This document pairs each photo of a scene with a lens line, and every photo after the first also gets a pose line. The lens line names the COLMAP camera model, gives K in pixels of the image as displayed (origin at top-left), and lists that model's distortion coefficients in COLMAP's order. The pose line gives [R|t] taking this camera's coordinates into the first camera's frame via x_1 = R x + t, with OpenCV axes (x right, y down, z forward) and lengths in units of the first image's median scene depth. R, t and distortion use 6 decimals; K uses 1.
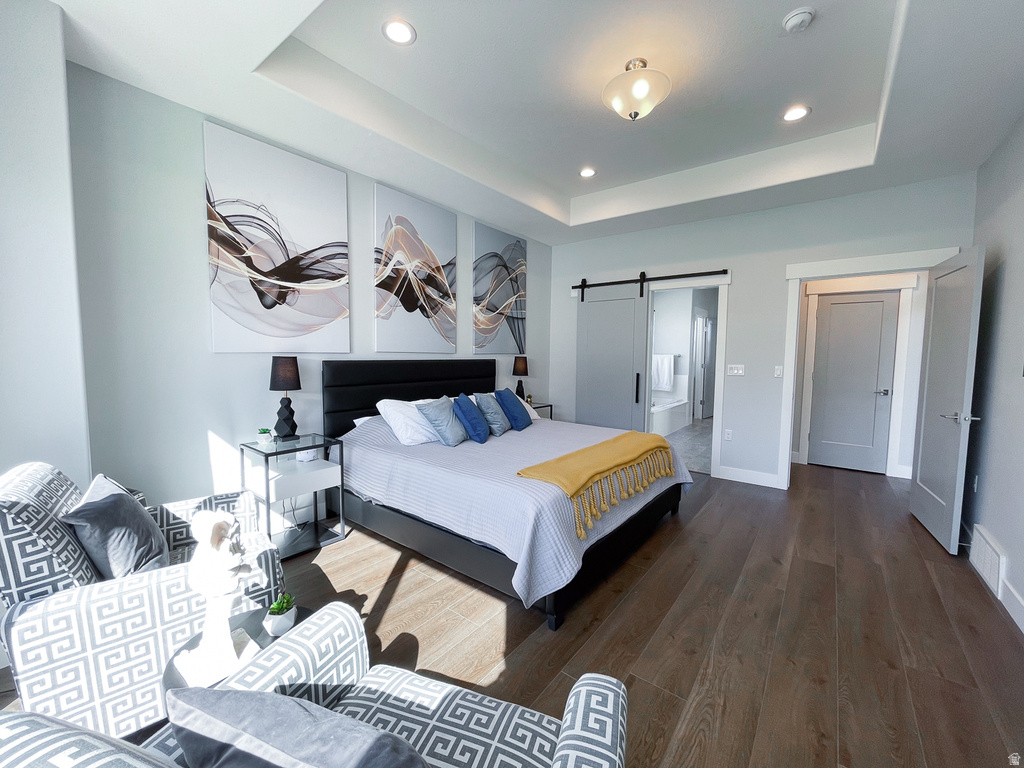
lens RADIAL K [[412.7, 0, 512.0], [0, 412.7, 384.0], [0, 0, 1]] dist [-0.003386, -0.000797]
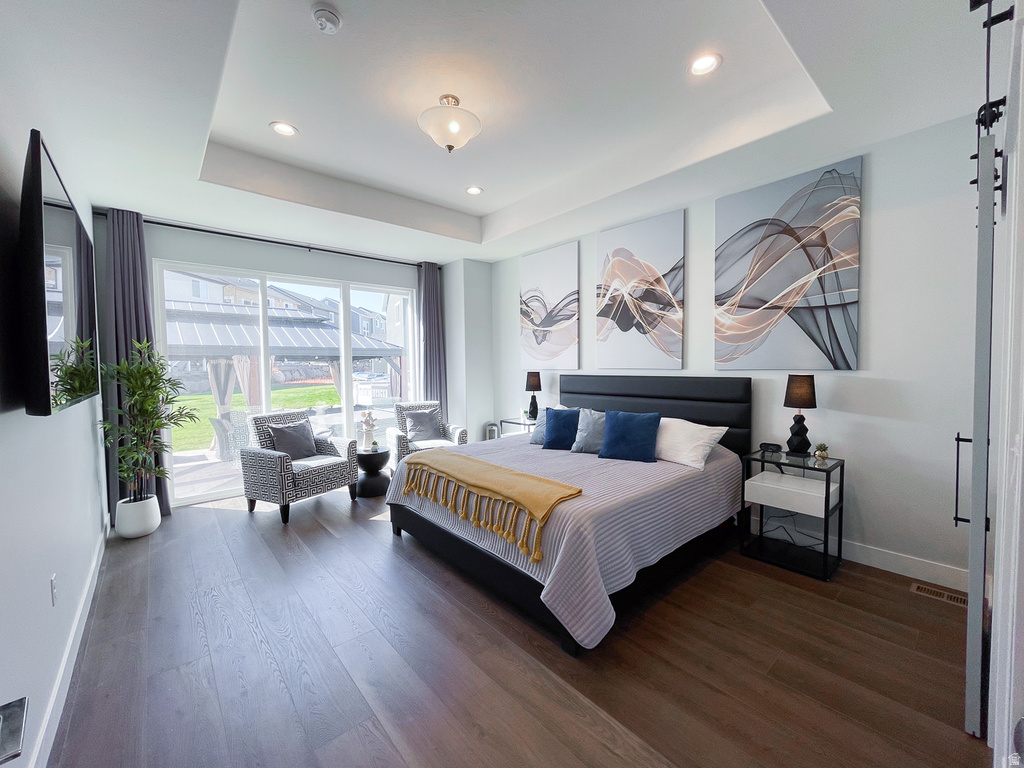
lens RADIAL K [[412.7, 0, 512.0], [0, 412.7, 384.0], [0, 0, 1]] dist [-0.003386, -0.000797]
pose [[-0.192118, 0.033109, -0.980813, 0.857247], [-0.068481, 0.996542, 0.047053, -0.066476], [0.978980, 0.076207, -0.189186, 0.906319]]
